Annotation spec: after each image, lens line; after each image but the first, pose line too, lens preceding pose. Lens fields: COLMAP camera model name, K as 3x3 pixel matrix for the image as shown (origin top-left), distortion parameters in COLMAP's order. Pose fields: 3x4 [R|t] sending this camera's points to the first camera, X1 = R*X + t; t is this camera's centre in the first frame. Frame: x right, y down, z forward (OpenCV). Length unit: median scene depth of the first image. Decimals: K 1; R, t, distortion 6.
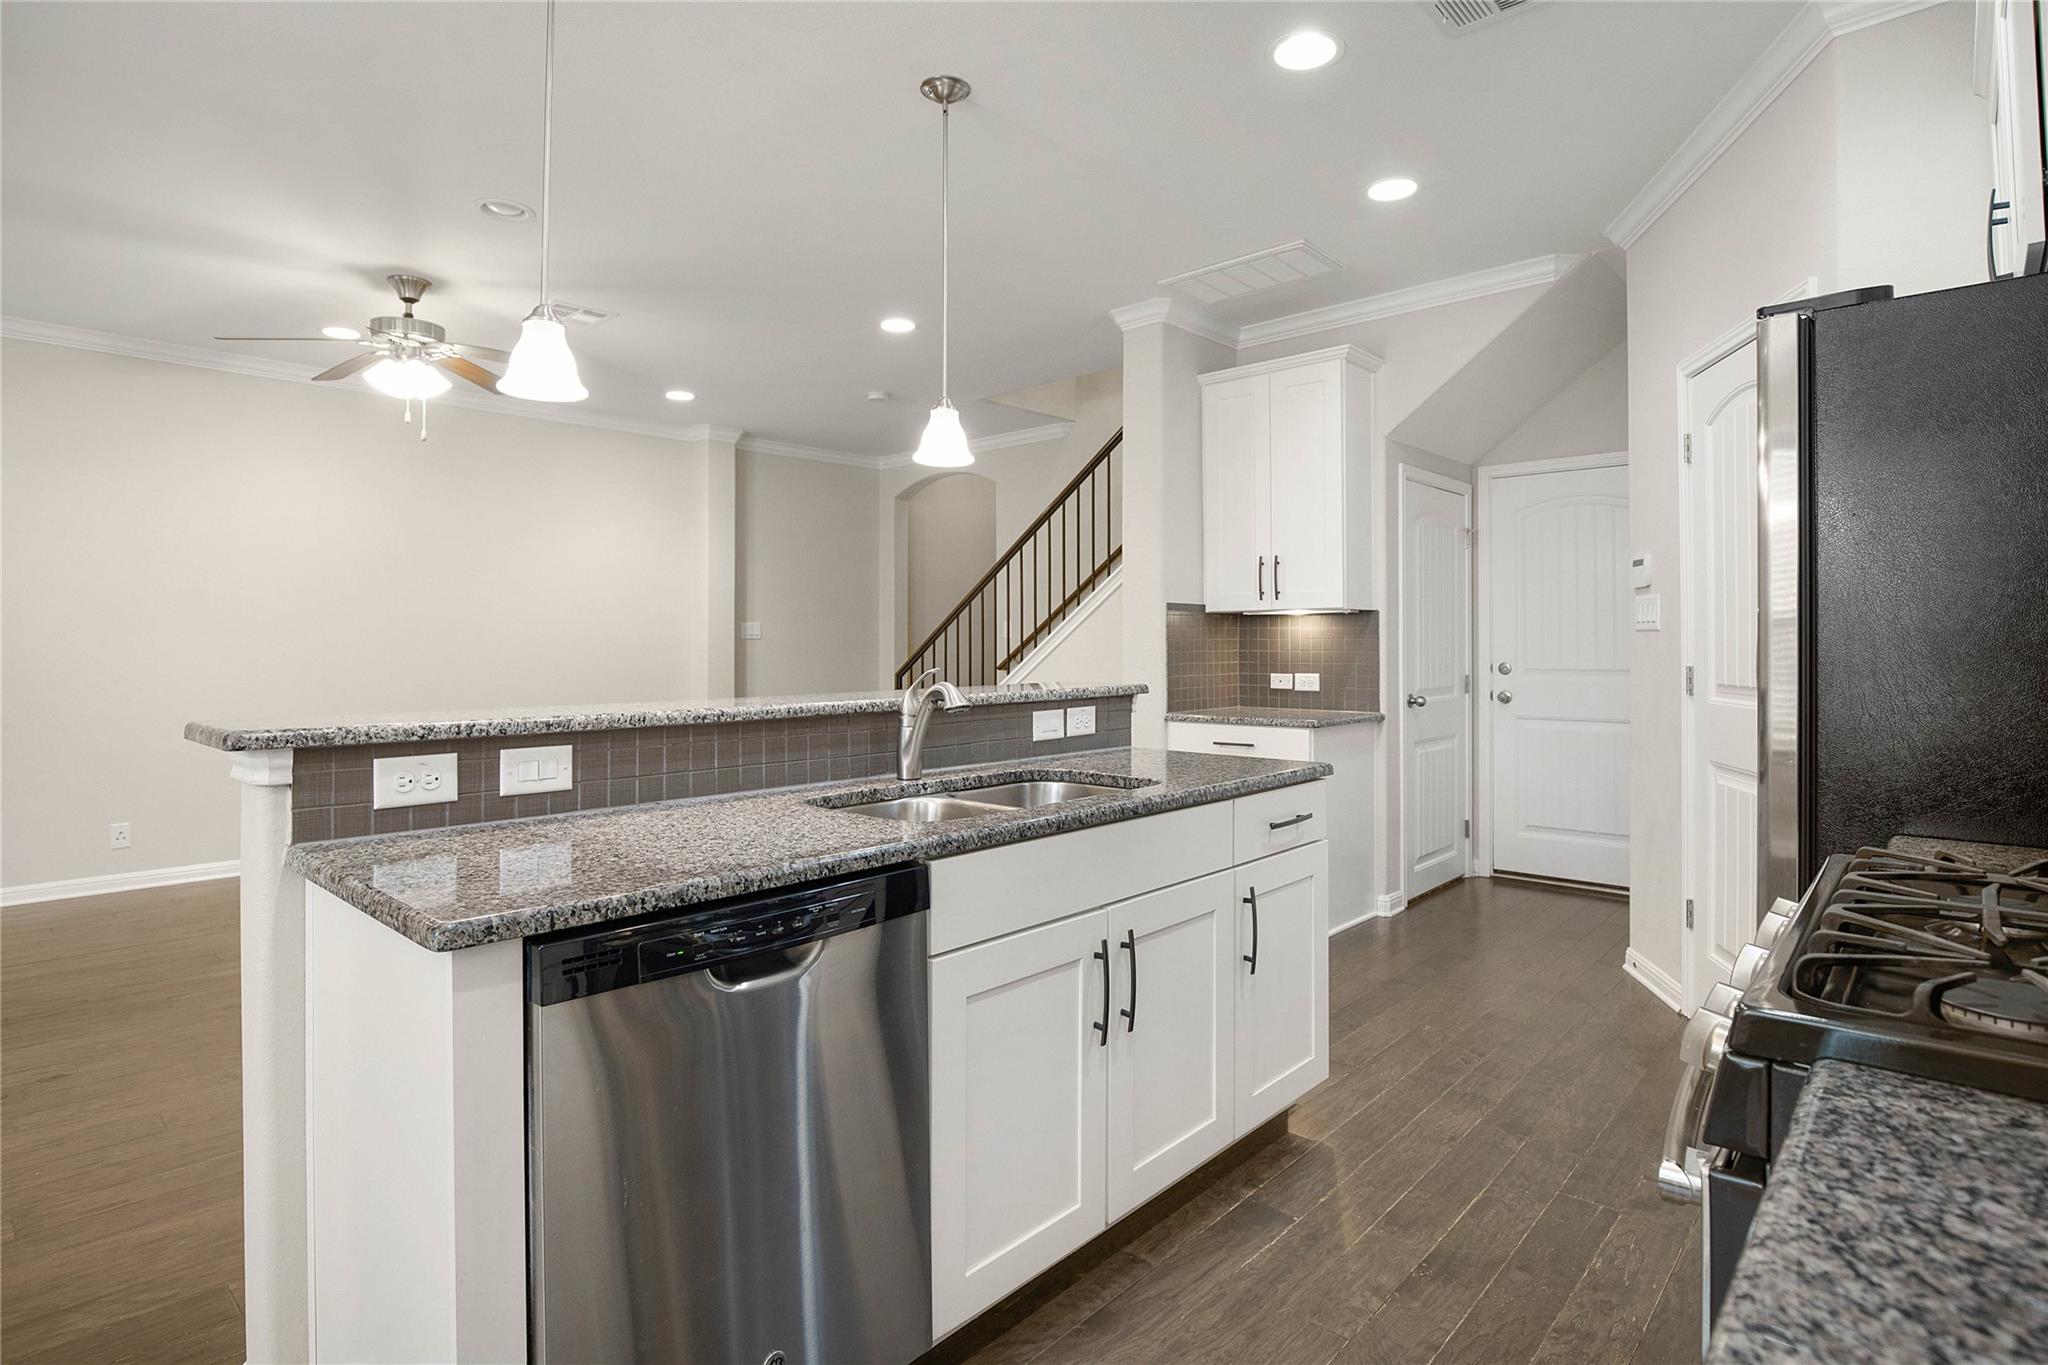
lens RADIAL K [[1048.3, 0, 1030.5], [0, 1048.3, 634.1], [0, 0, 1]] dist [-0.020858, 0.001463]
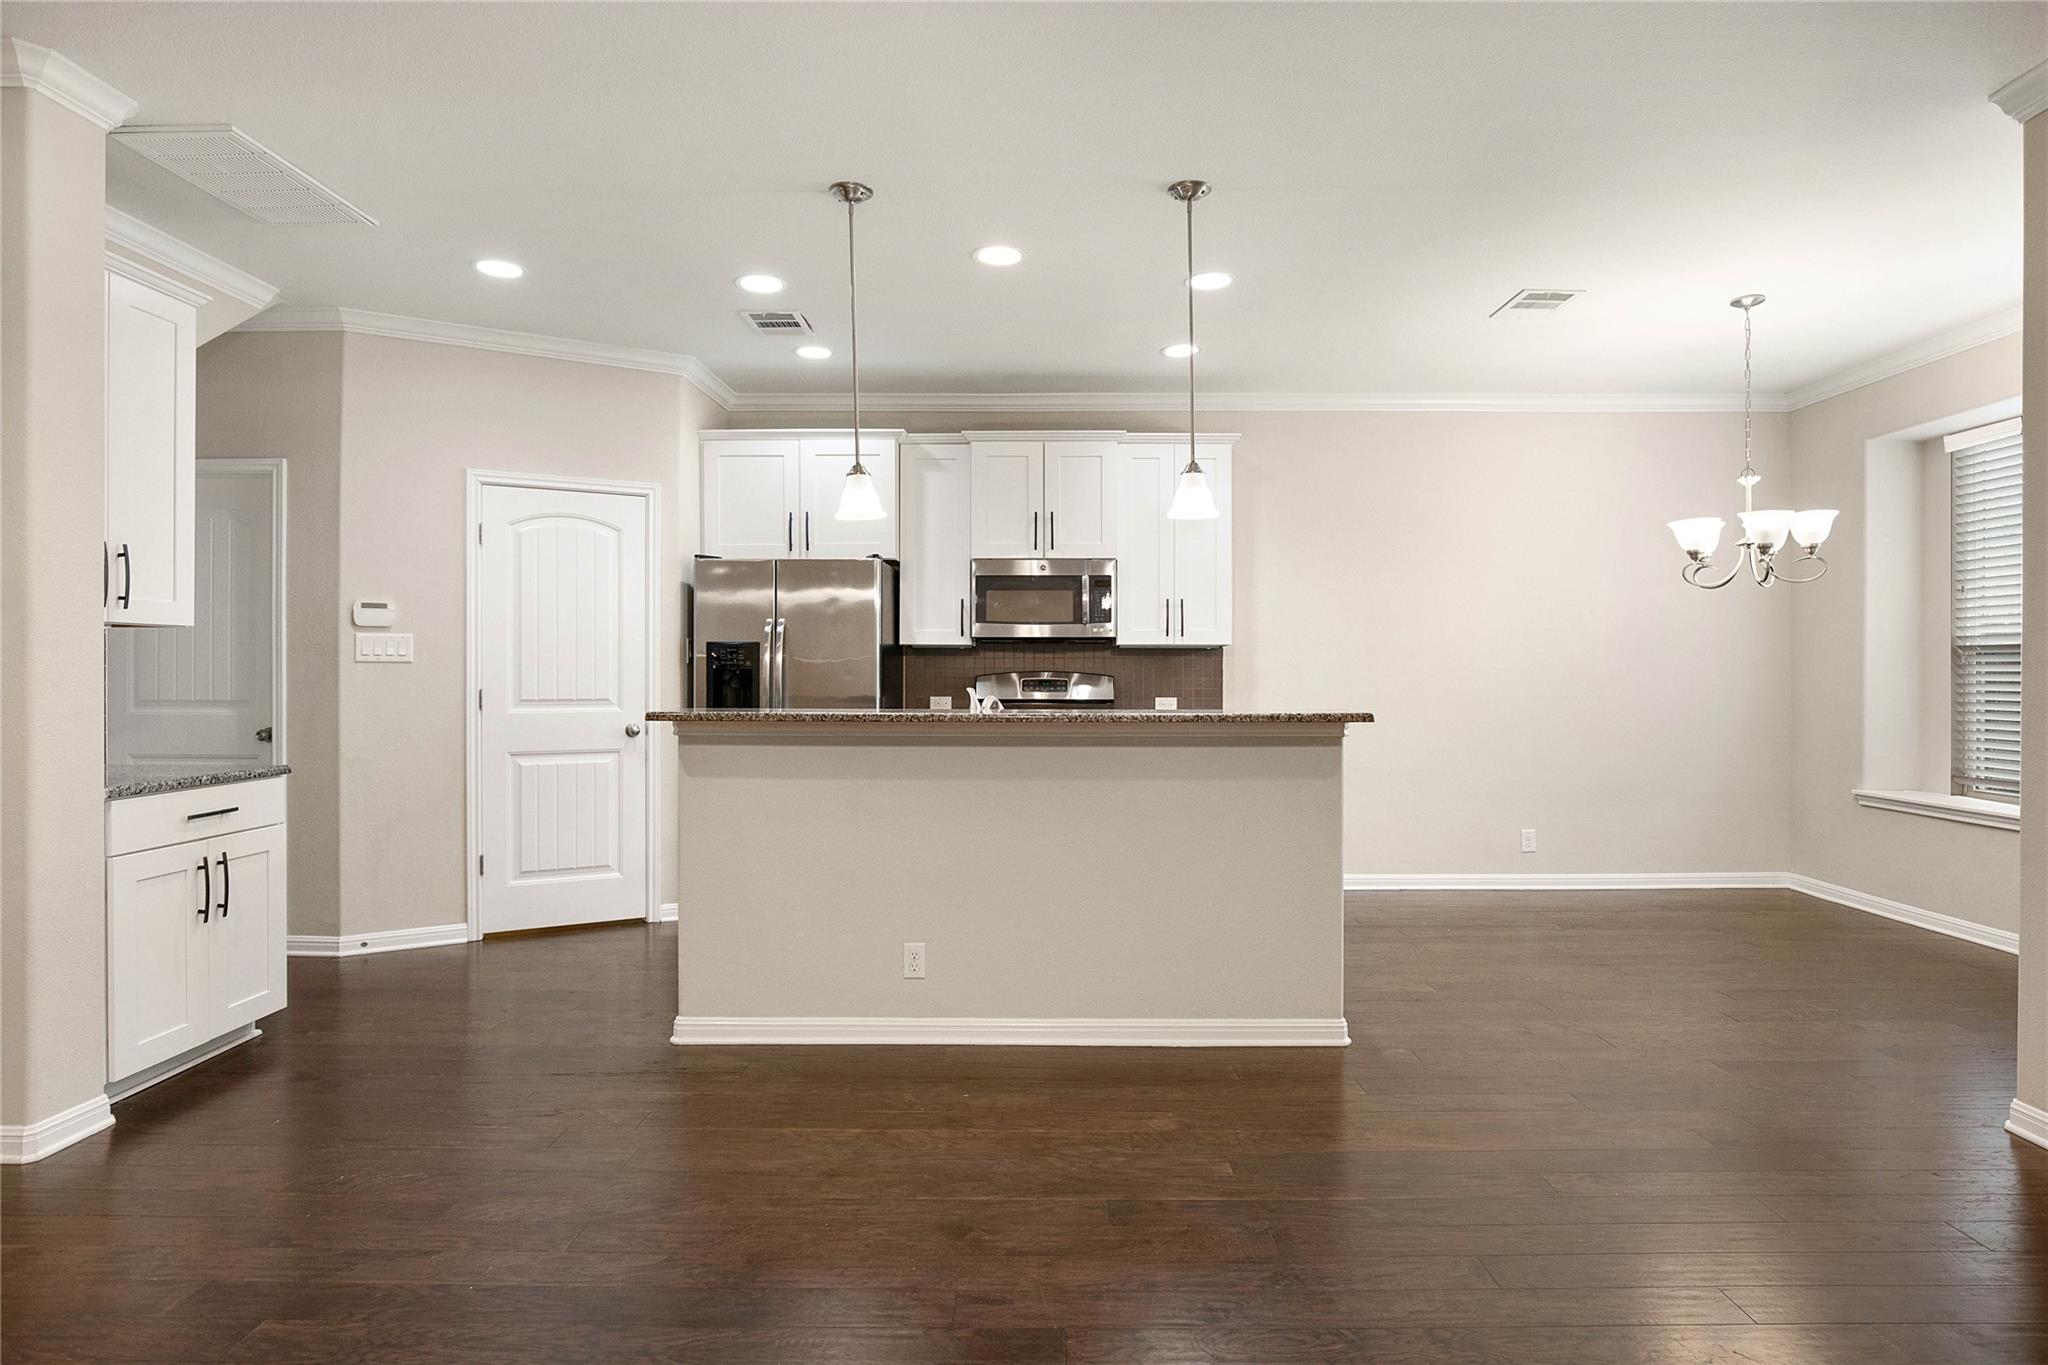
lens RADIAL K [[1104.2, 0, 1034.8], [0, 1104.2, 674.3], [0, 0, 1]] dist [-0.008325, 0.001984]
pose [[-0.671393, 0.001275, 0.741101, -0.751028], [-0.005798, 0.999959, -0.006972, 0.012798], [-0.741079, -0.008978, -0.671358, 1.114332]]
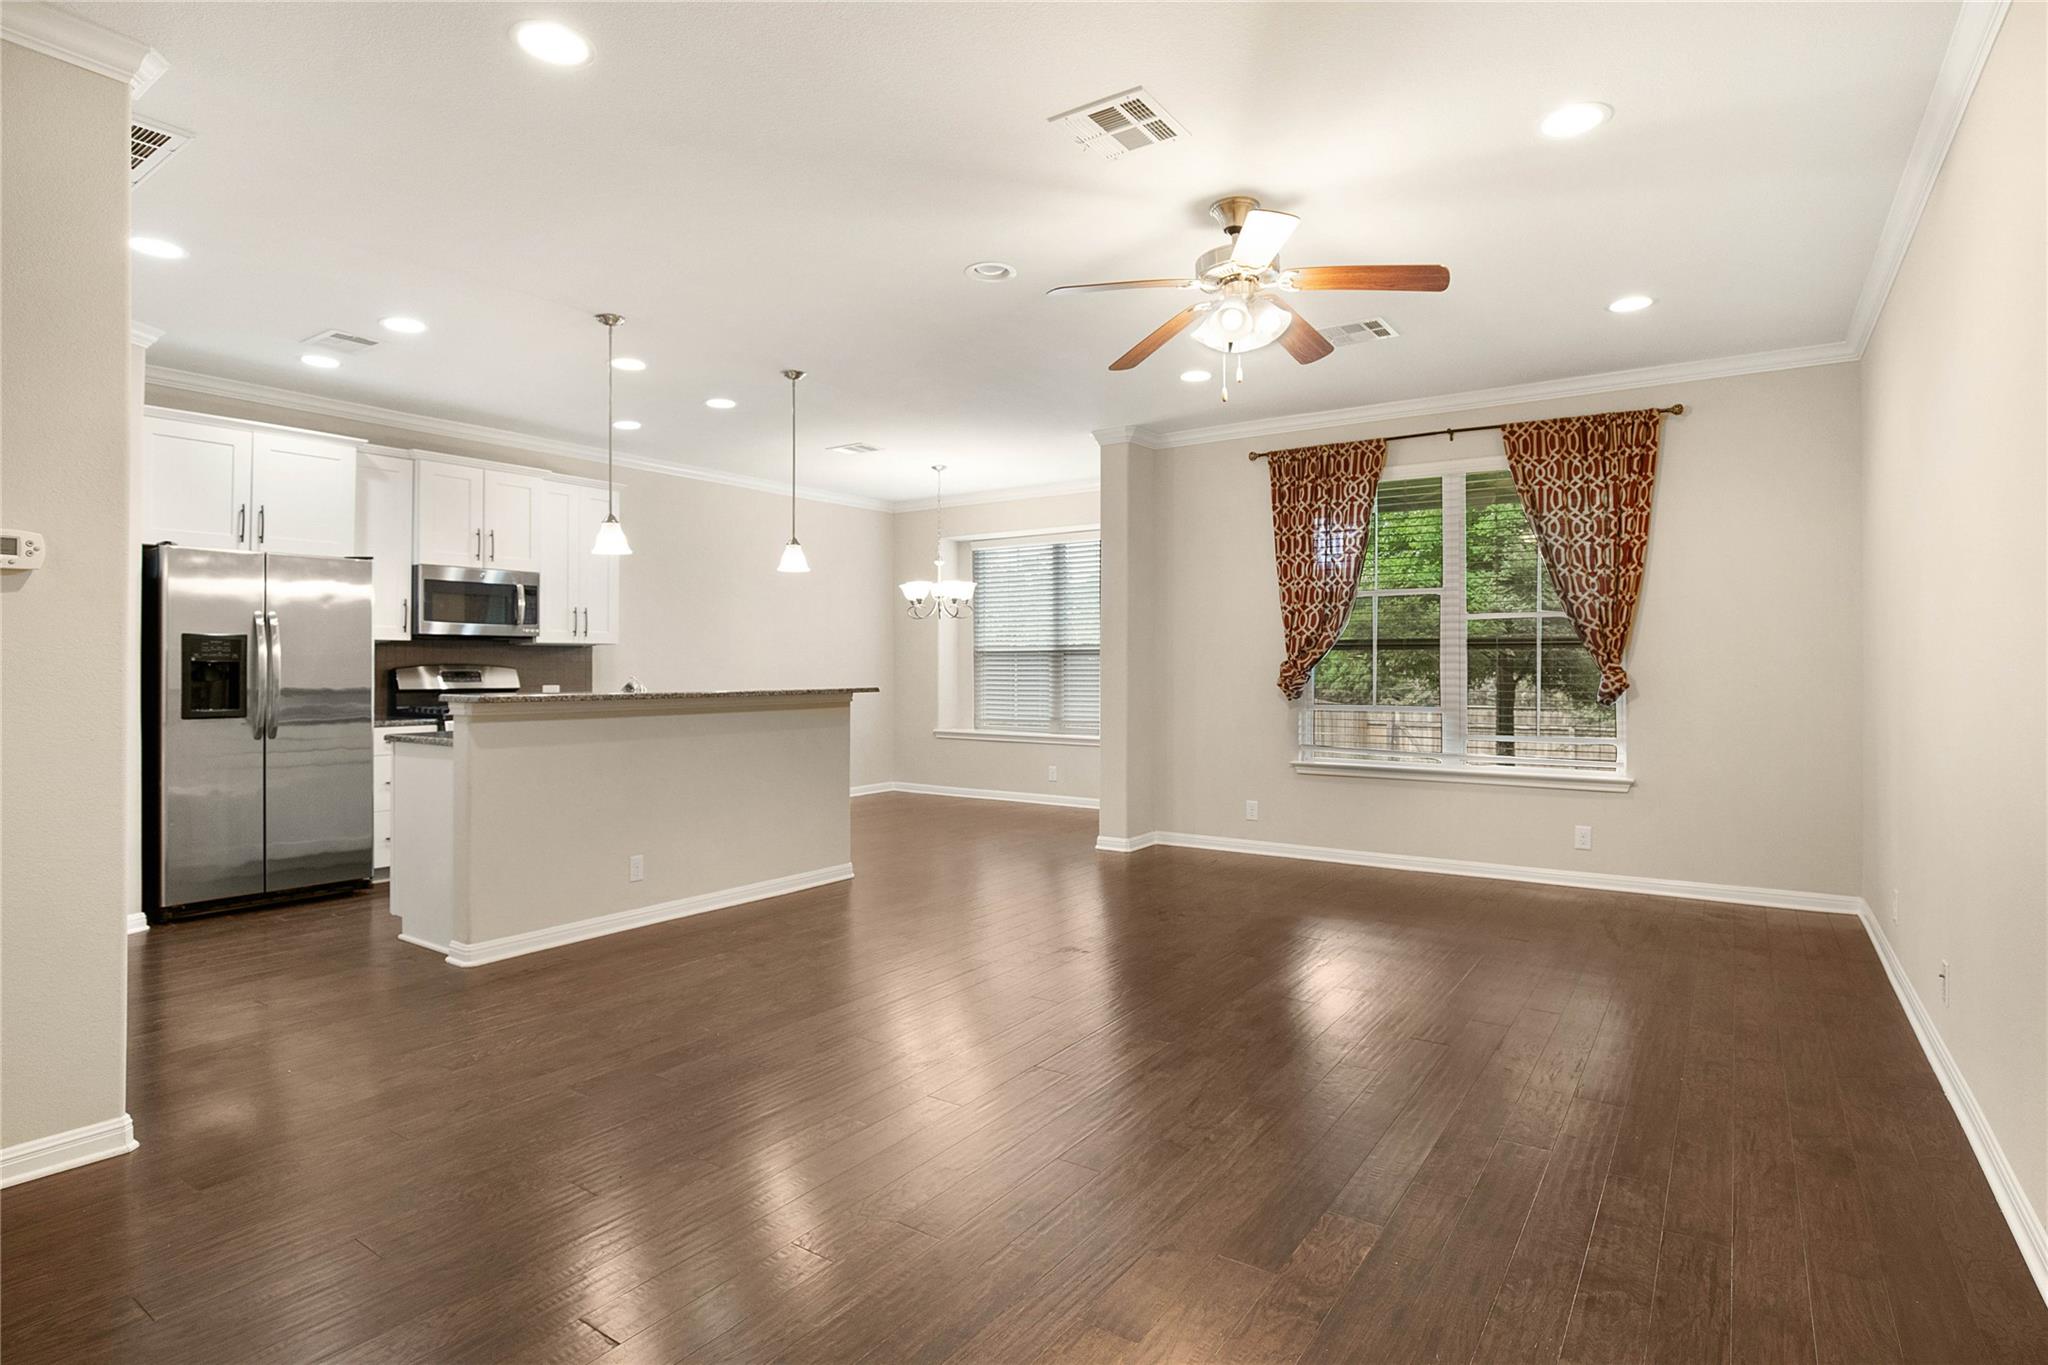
lens RADIAL K [[1048.3, 0, 1015.7], [0, 1048.3, 655.2], [0, 0, 1]] dist [-0.020858, 0.001463]
pose [[-0.992053, 0.001739, -0.125808, -0.334397], [0.004155, 0.999812, -0.018940, 0.018482], [0.125752, -0.019312, -0.991874, 1.779738]]
